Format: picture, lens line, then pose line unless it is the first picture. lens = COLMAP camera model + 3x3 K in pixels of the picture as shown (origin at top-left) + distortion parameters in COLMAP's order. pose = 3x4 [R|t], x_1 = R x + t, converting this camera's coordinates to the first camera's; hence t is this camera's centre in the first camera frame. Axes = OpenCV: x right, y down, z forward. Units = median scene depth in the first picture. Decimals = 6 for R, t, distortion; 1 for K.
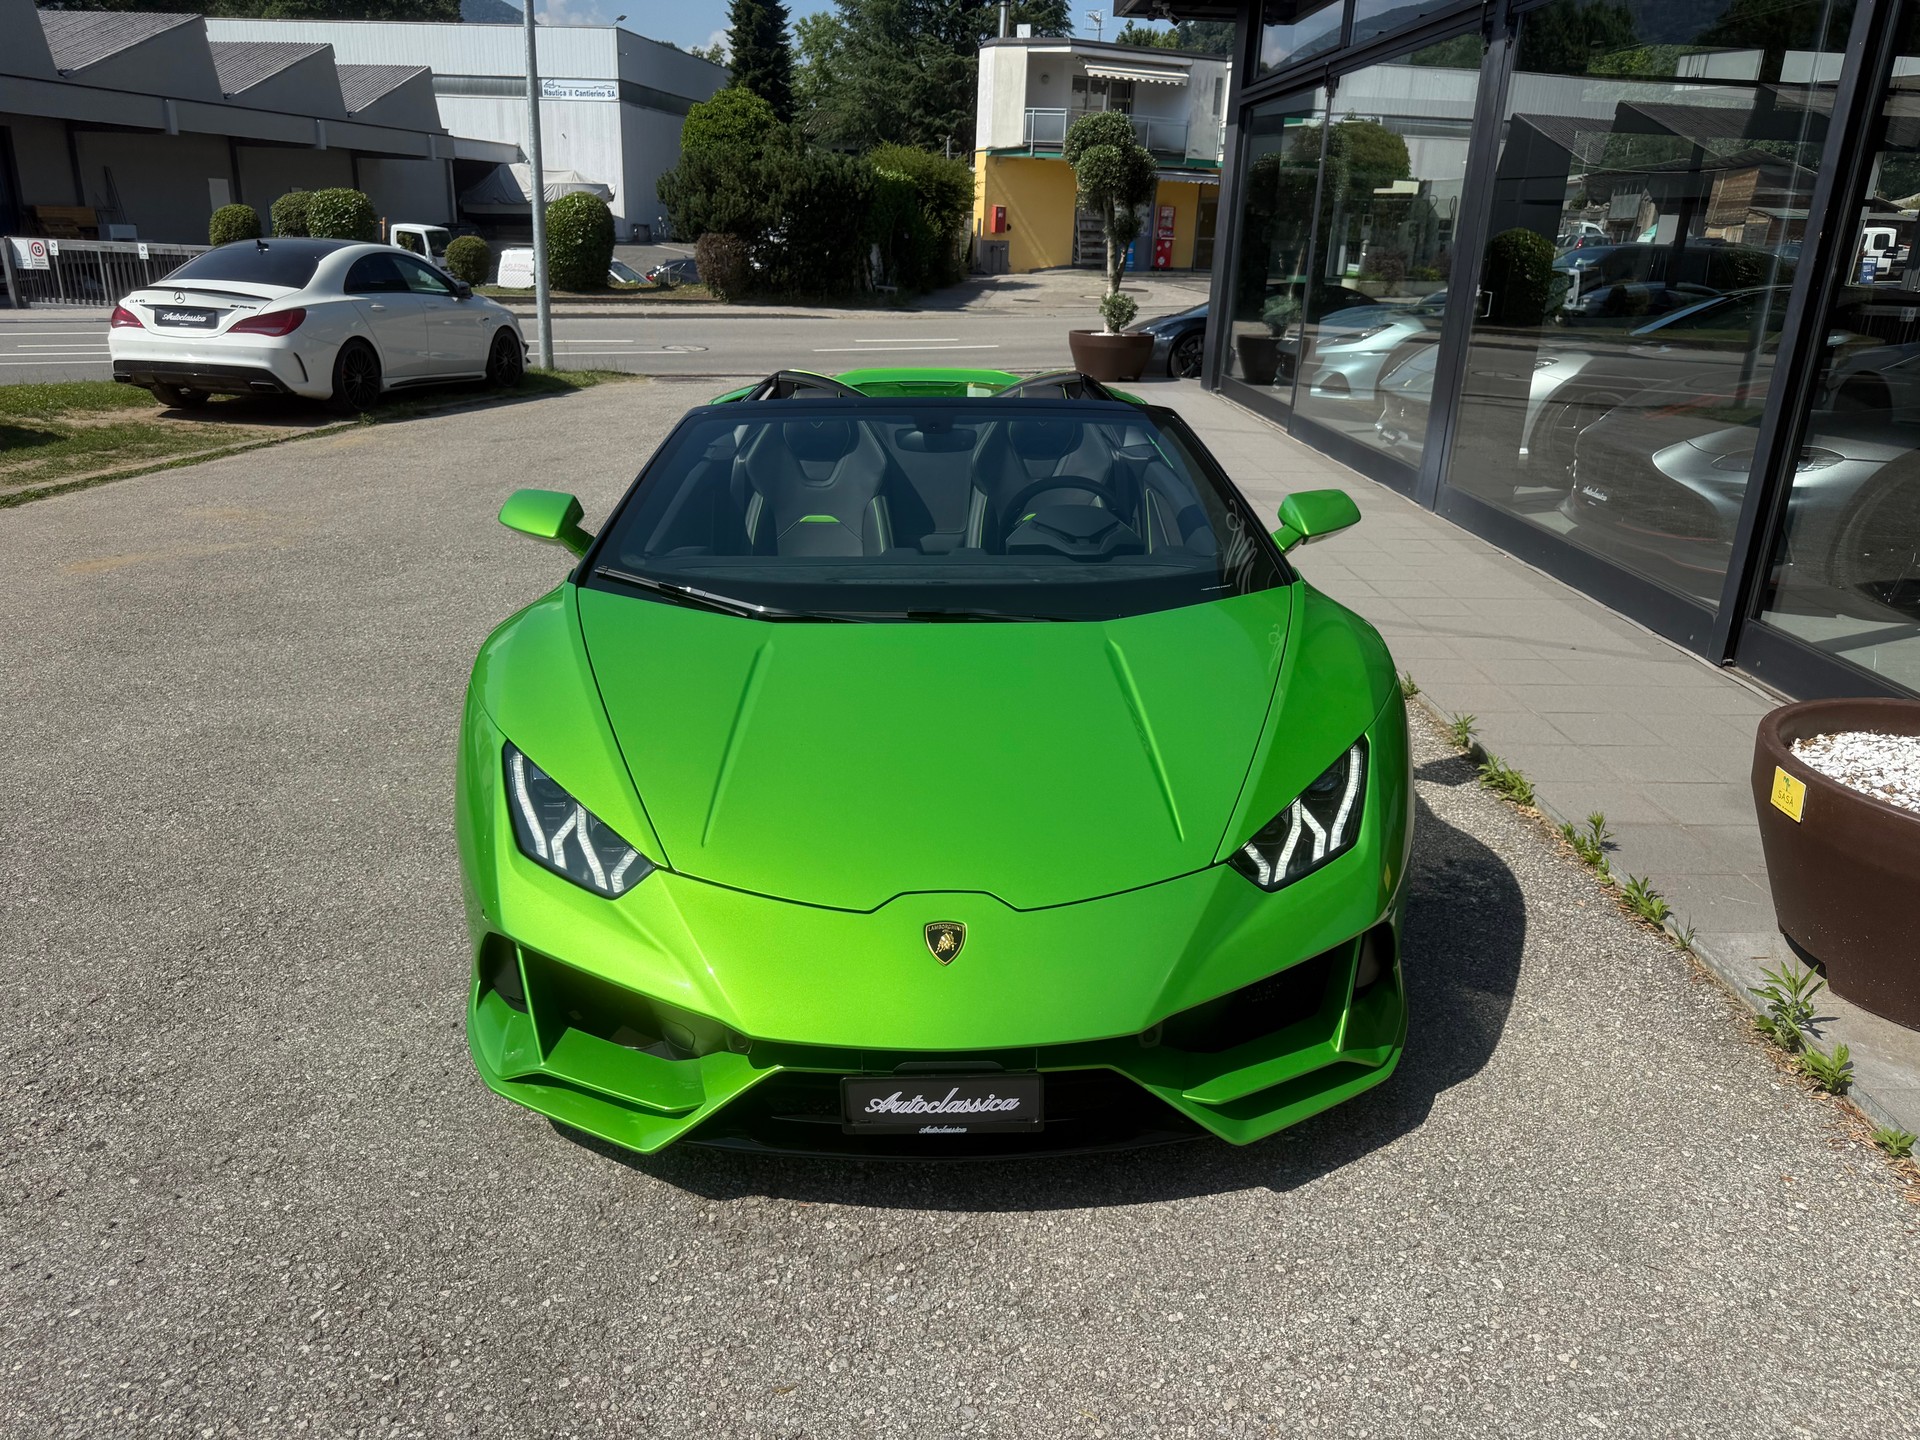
lens RADIAL K [[1380.1, 0, 951.4], [0, 1380.1, 713.8], [0, 0, 1]] dist [0.042368, -0.050937]
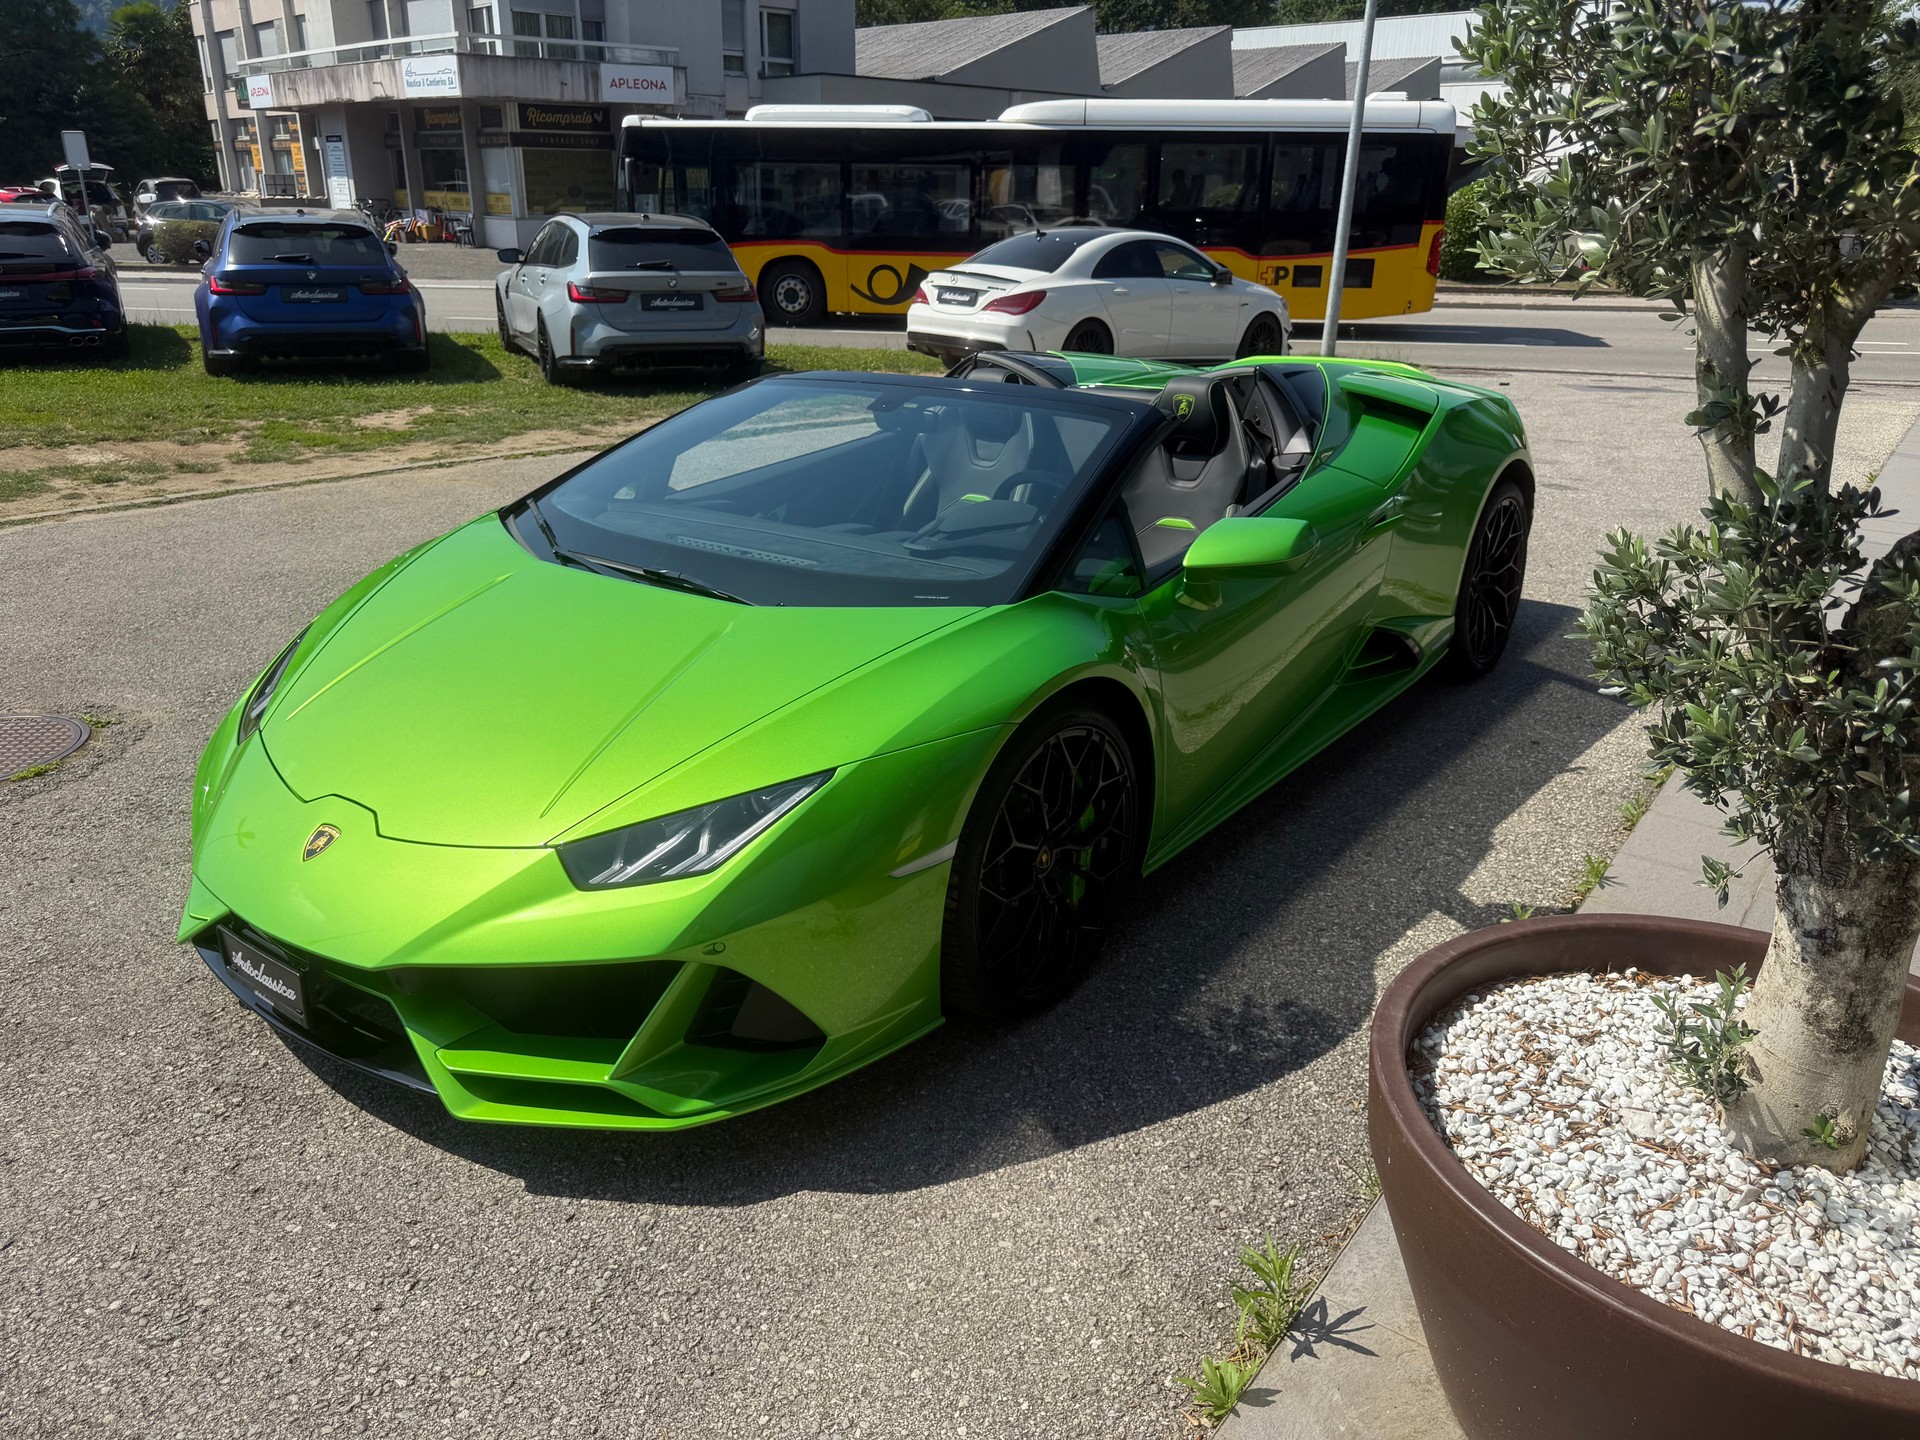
lens RADIAL K [[1380.1, 0, 951.4], [0, 1380.1, 713.8], [0, 0, 1]] dist [0.042368, -0.050937]
pose [[0.779904, 0.200022, -0.593078, 0.208395], [-0.196479, 0.977902, 0.071437, -0.023110], [0.594261, 0.060813, 0.801970, 0.081591]]
